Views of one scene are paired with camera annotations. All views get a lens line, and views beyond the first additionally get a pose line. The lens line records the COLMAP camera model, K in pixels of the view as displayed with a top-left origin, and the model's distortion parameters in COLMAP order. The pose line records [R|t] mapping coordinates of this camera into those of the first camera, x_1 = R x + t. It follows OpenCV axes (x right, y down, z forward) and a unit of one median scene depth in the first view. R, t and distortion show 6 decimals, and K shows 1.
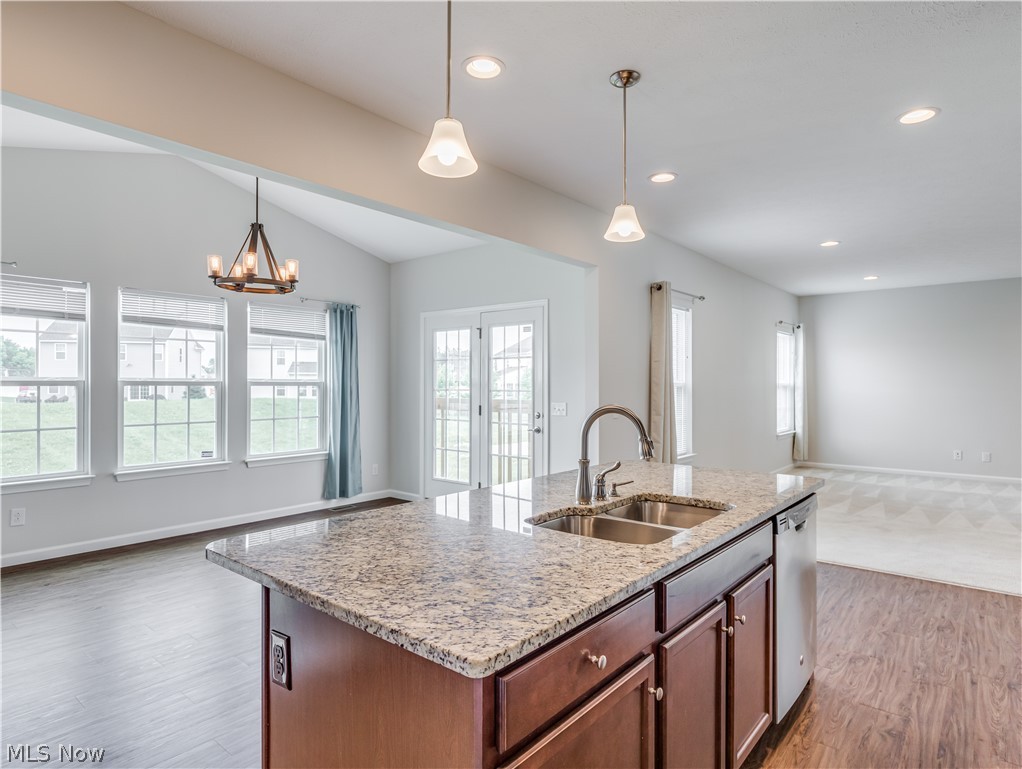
lens RADIAL K [[579.4, 0, 510.3], [0, 579.4, 389.8], [0, 0, 1]] dist [0.000657, 0.000520]
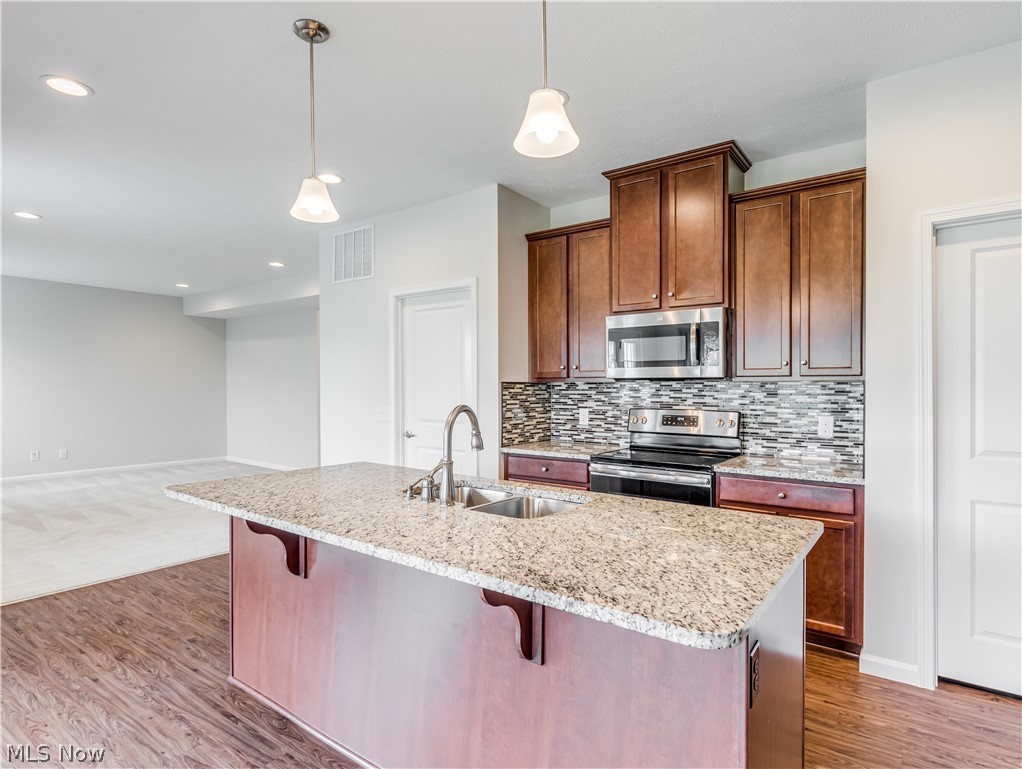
lens RADIAL K [[565.2, 0, 506.1], [0, 565.2, 384.9], [0, 0, 1]] dist [0.015289, -0.002148]
pose [[-0.061089, 0.001688, 0.998131, -1.755081], [0.003406, 0.999993, -0.001483, -0.020947], [-0.998127, 0.003309, -0.061094, 1.960211]]
